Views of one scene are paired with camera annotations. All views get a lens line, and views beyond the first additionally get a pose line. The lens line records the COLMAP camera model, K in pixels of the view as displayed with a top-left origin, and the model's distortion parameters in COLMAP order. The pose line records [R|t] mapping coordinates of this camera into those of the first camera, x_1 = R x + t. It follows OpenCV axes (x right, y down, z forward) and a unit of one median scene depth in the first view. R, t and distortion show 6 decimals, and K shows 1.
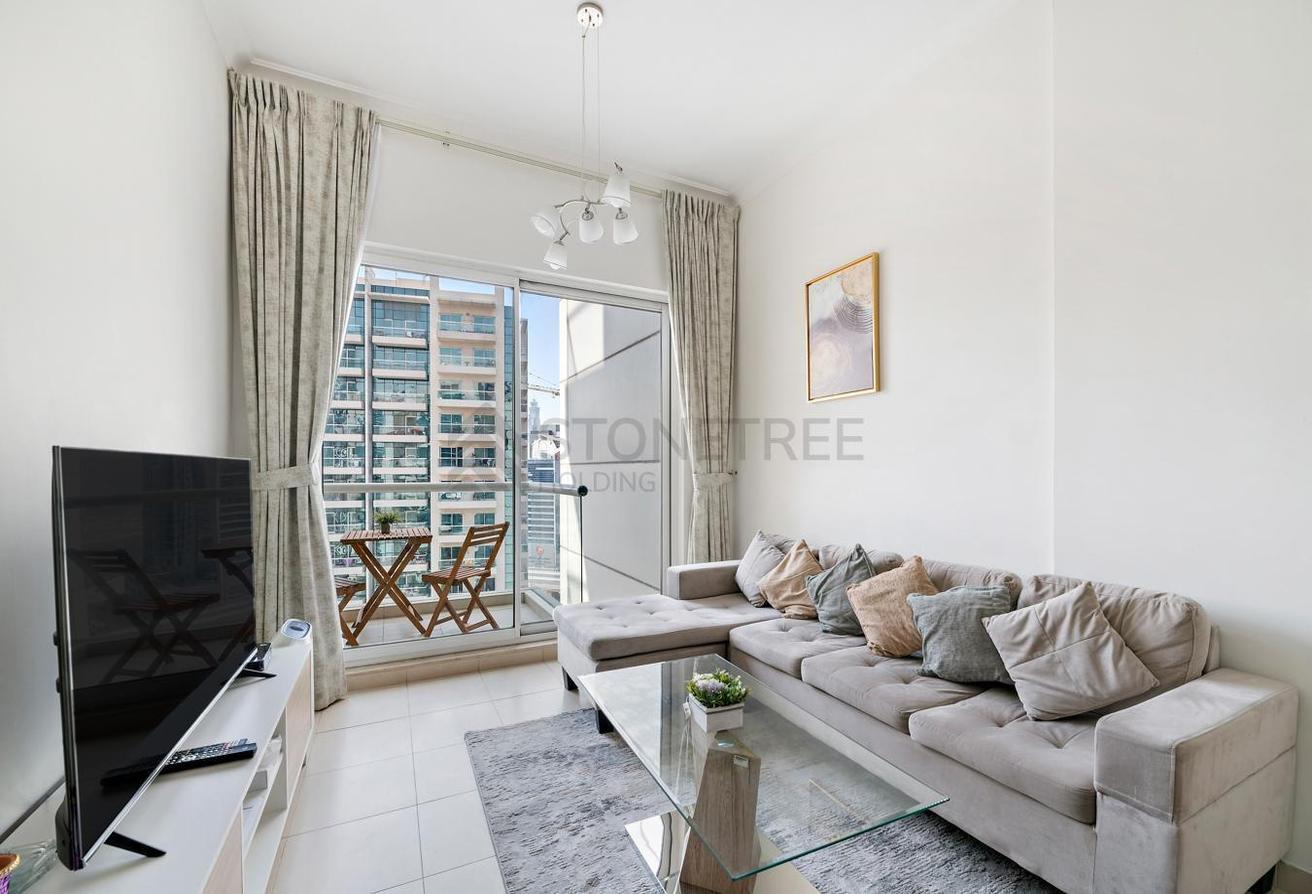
lens RADIAL K [[531.5, 0, 656.1], [0, 531.5, 457.9], [0, 0, 1]] dist [-0.012836, -0.000467]
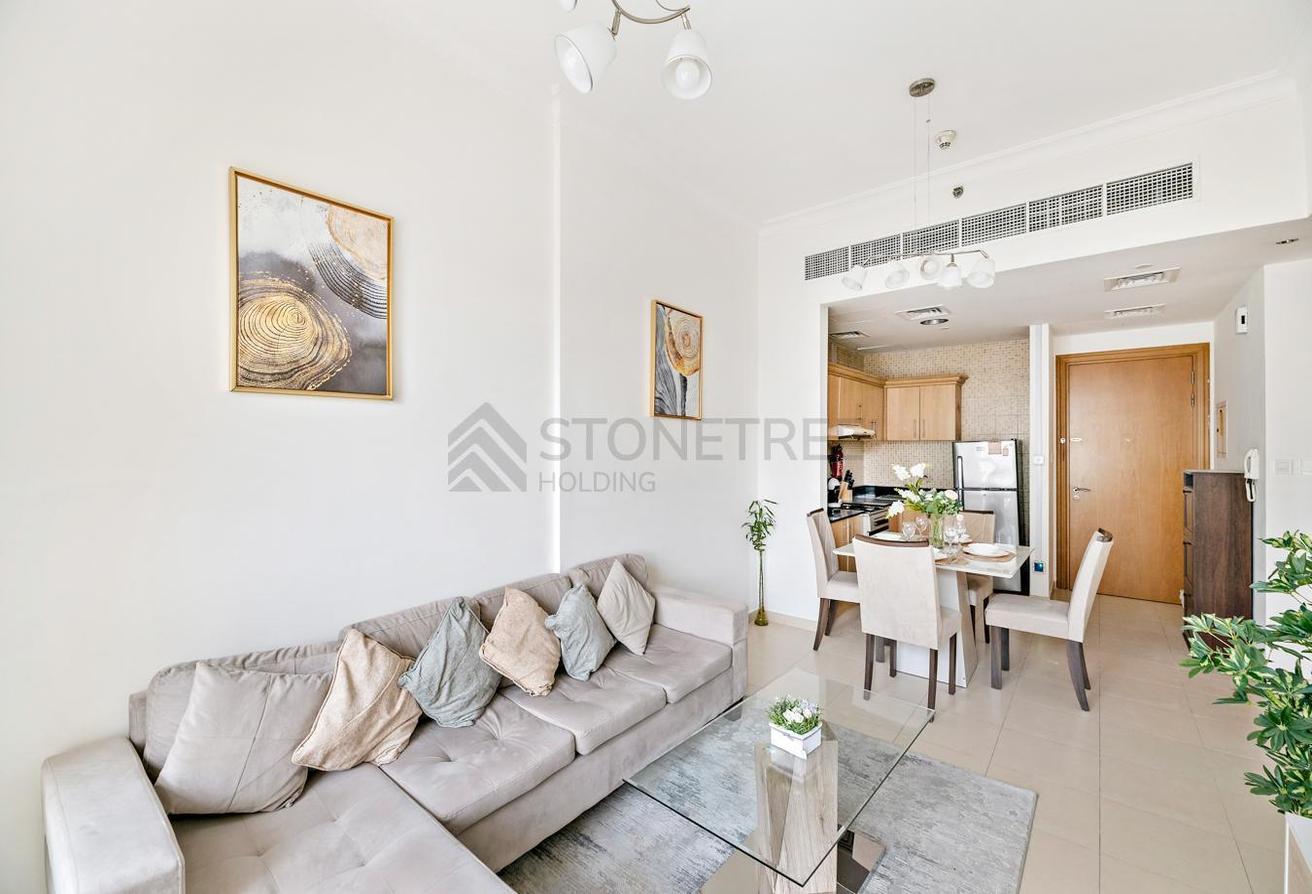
lens RADIAL K [[536.4, 0, 656.0], [0, 536.4, 447.0], [0, 0, 1]] dist [-0.011201, -0.000270]
pose [[-0.396604, 0.001920, 0.917988, -0.427560], [-0.009181, 0.999940, -0.006057, -0.057239], [-0.917944, -0.010830, -0.396562, 0.932943]]
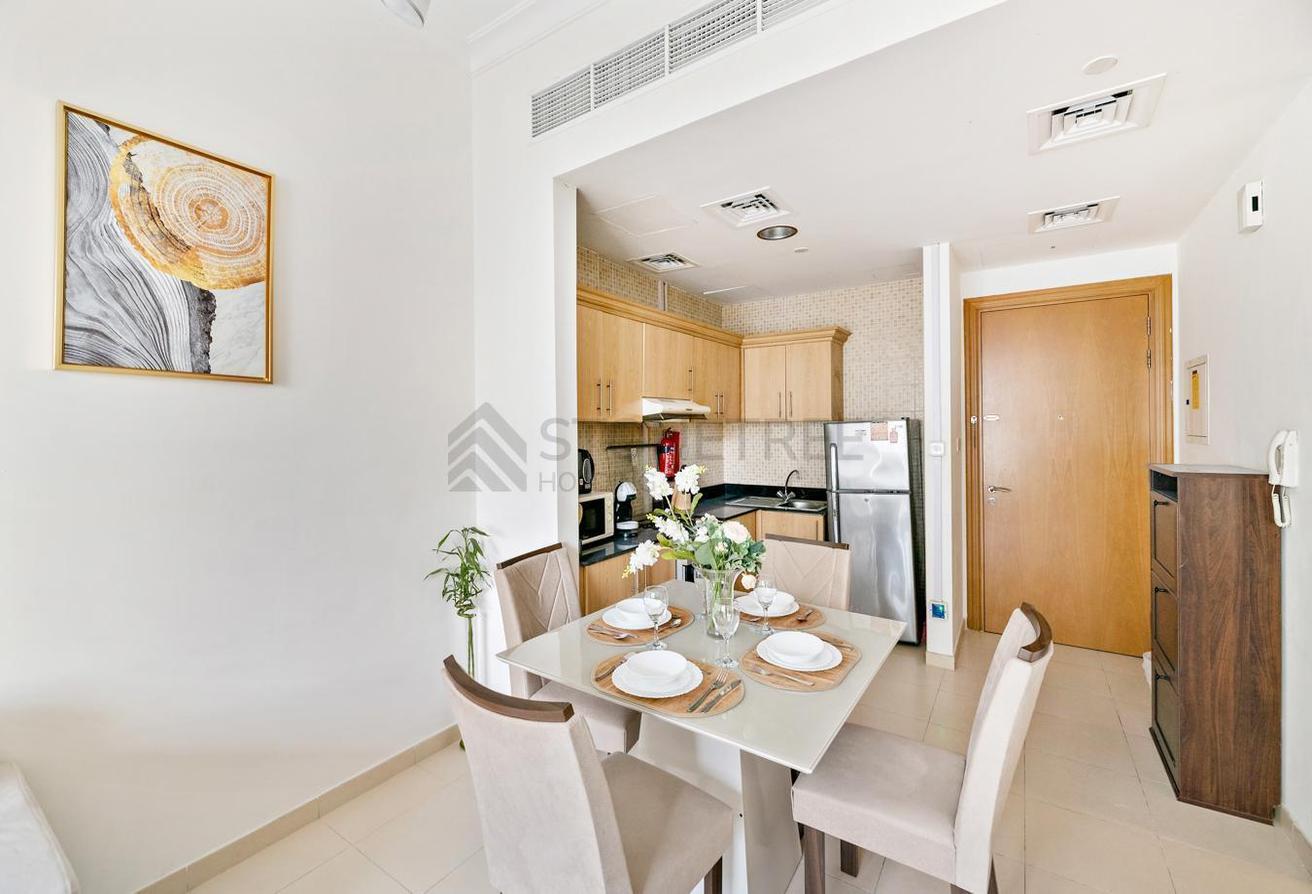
lens RADIAL K [[544.7, 0, 655.2], [0, 544.7, 433.4], [0, 0, 1]] dist [-0.013280, -0.000254]
pose [[-0.485564, 0.003369, 0.874194, -0.405394], [0.001378, 0.999994, -0.003089, -0.057885], [-0.874200, -0.000295, -0.485566, 0.889231]]
